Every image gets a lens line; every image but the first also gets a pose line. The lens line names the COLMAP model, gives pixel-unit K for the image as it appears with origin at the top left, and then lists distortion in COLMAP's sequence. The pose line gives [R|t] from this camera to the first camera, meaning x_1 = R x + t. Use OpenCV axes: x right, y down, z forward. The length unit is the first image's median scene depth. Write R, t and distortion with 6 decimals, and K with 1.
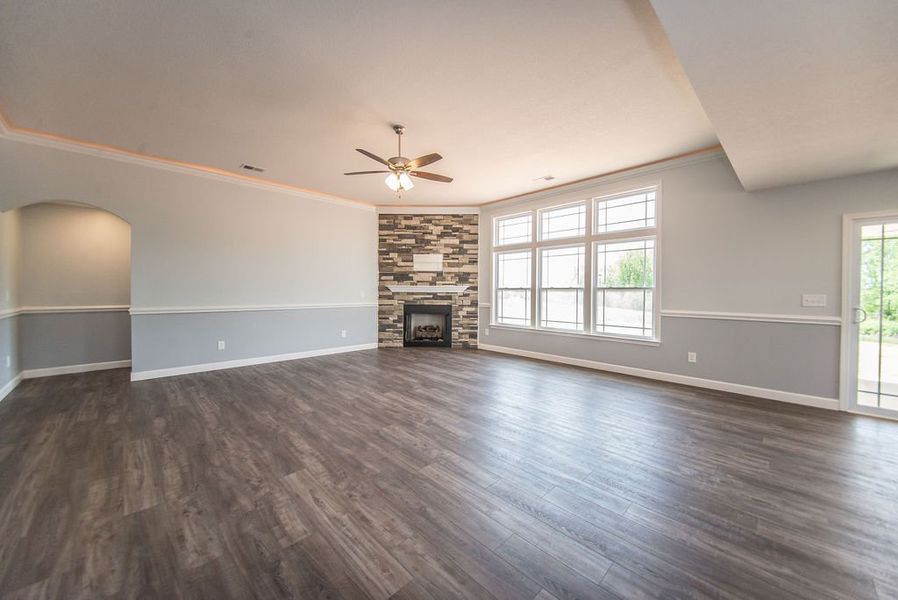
lens RADIAL K [[326.3, 0, 451.9], [0, 326.3, 298.8], [0, 0, 1]] dist [0.023280, -0.011249]
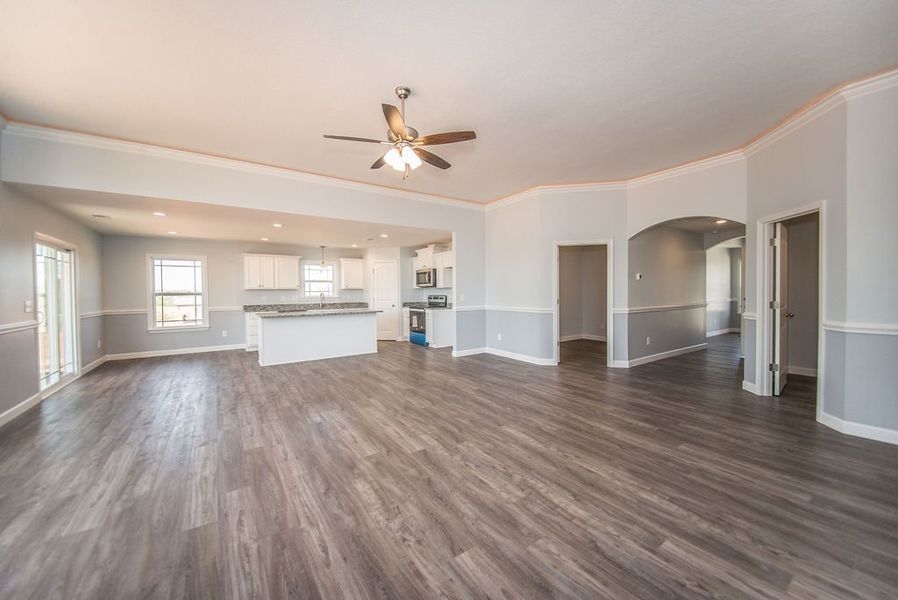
lens RADIAL K [[334.9, 0, 451.6], [0, 334.9, 295.5], [0, 0, 1]] dist [0.001194, -0.011919]
pose [[-0.984909, -0.002090, 0.173059, -0.214735], [0.004508, 0.999278, 0.037723, -0.030208], [-0.173013, 0.037934, -0.984189, 0.930586]]
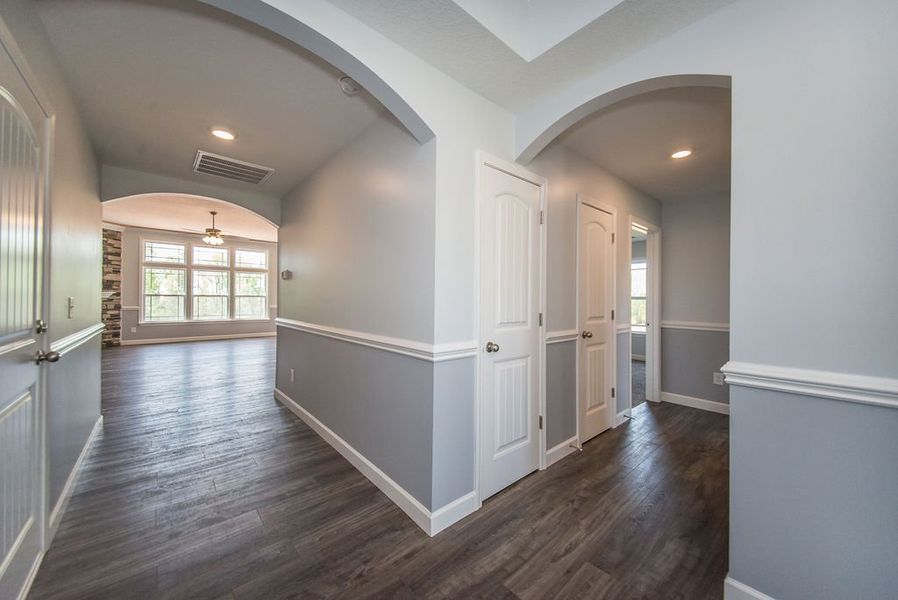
lens RADIAL K [[326.3, 0, 451.9], [0, 326.3, 298.8], [0, 0, 1]] dist [0.023280, -0.011249]
pose [[0.049459, -0.003261, 0.998771, -1.055238], [0.014843, 0.999887, 0.002530, -0.000991], [-0.998666, 0.014700, 0.049501, -0.254377]]
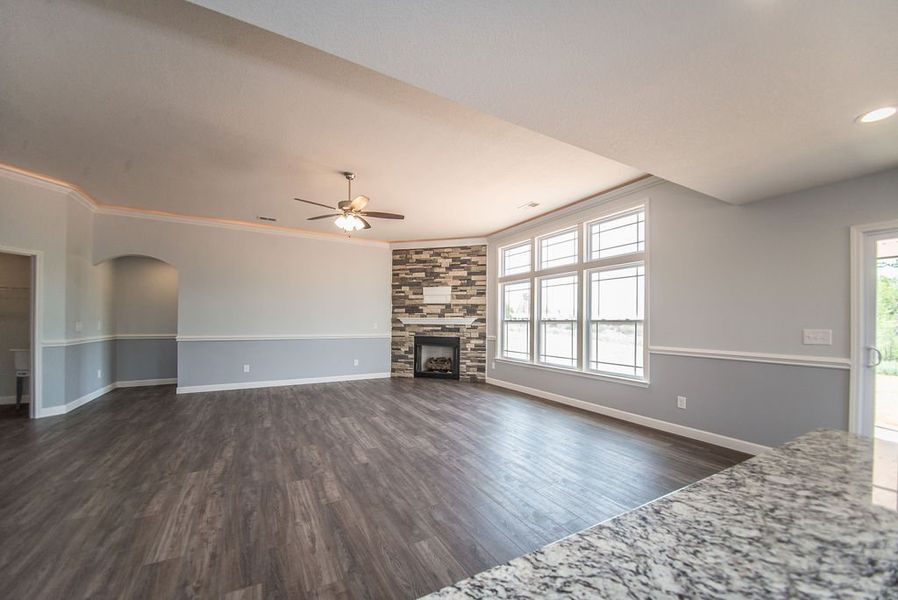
lens RADIAL K [[336.7, 0, 453.1], [0, 336.7, 322.8], [0, 0, 1]] dist [-0.000097, -0.000155]
pose [[0.968365, 0.003259, -0.249516, 0.235910], [-0.009582, 0.999663, -0.024132, -0.000351], [0.249353, 0.025759, 0.968070, 0.004424]]
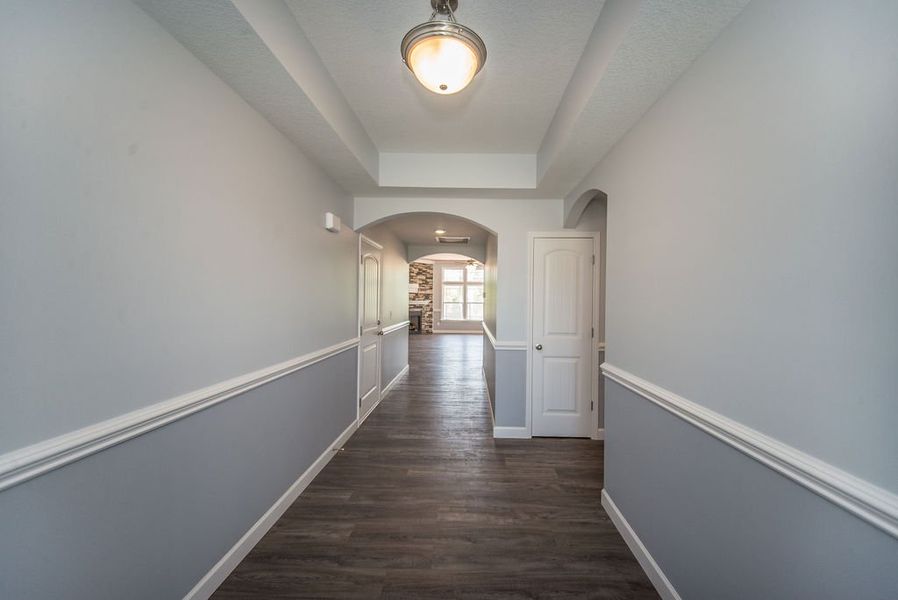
lens RADIAL K [[326.3, 0, 451.9], [0, 326.3, 298.8], [0, 0, 1]] dist [0.023280, -0.011249]
pose [[0.729723, 0.001811, 0.683740, -1.167977], [0.012848, 0.999784, -0.016360, -0.018146], [-0.683622, 0.020723, 0.729542, -0.495995]]
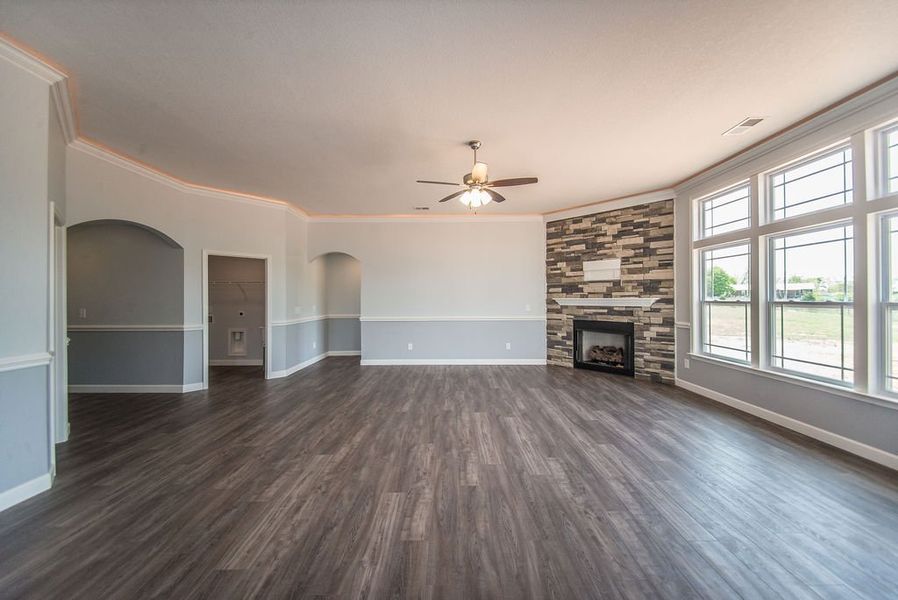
lens RADIAL K [[331.6, 0, 450.5], [0, 331.6, 297.3], [0, 0, 1]] dist [0.045001, -0.024300]
pose [[0.711931, -0.010452, -0.702171, 0.250741], [-0.009224, 0.999664, -0.024232, -0.017820], [0.702189, 0.023728, 0.711595, 0.127094]]
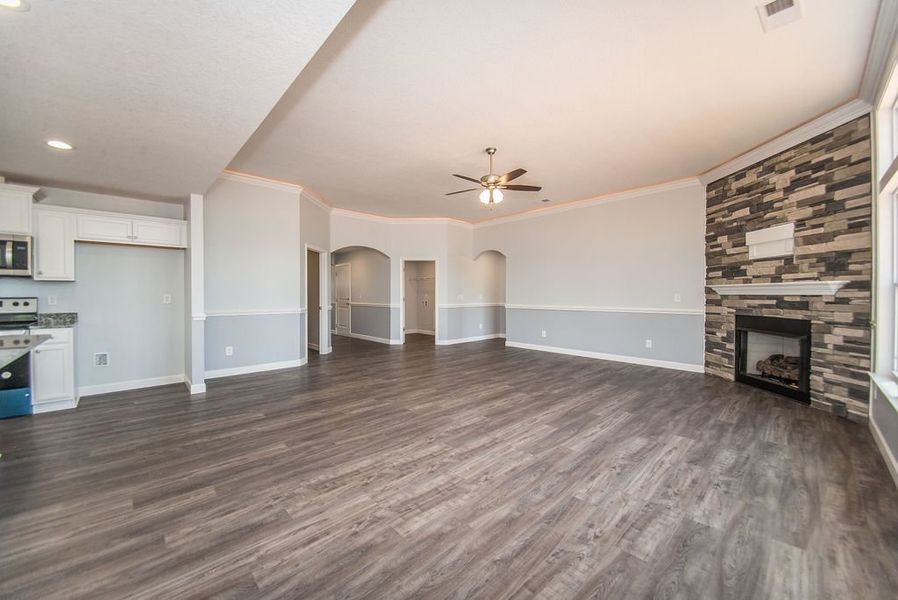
lens RADIAL K [[342.8, 0, 449.4], [0, 342.8, 298.5], [0, 0, 1]] dist [0.017070, -0.013877]
pose [[-0.016913, 0.006195, -0.999838, 0.534060], [-0.025500, 0.999653, 0.006625, -0.003603], [0.999532, 0.025608, -0.016749, 0.459907]]
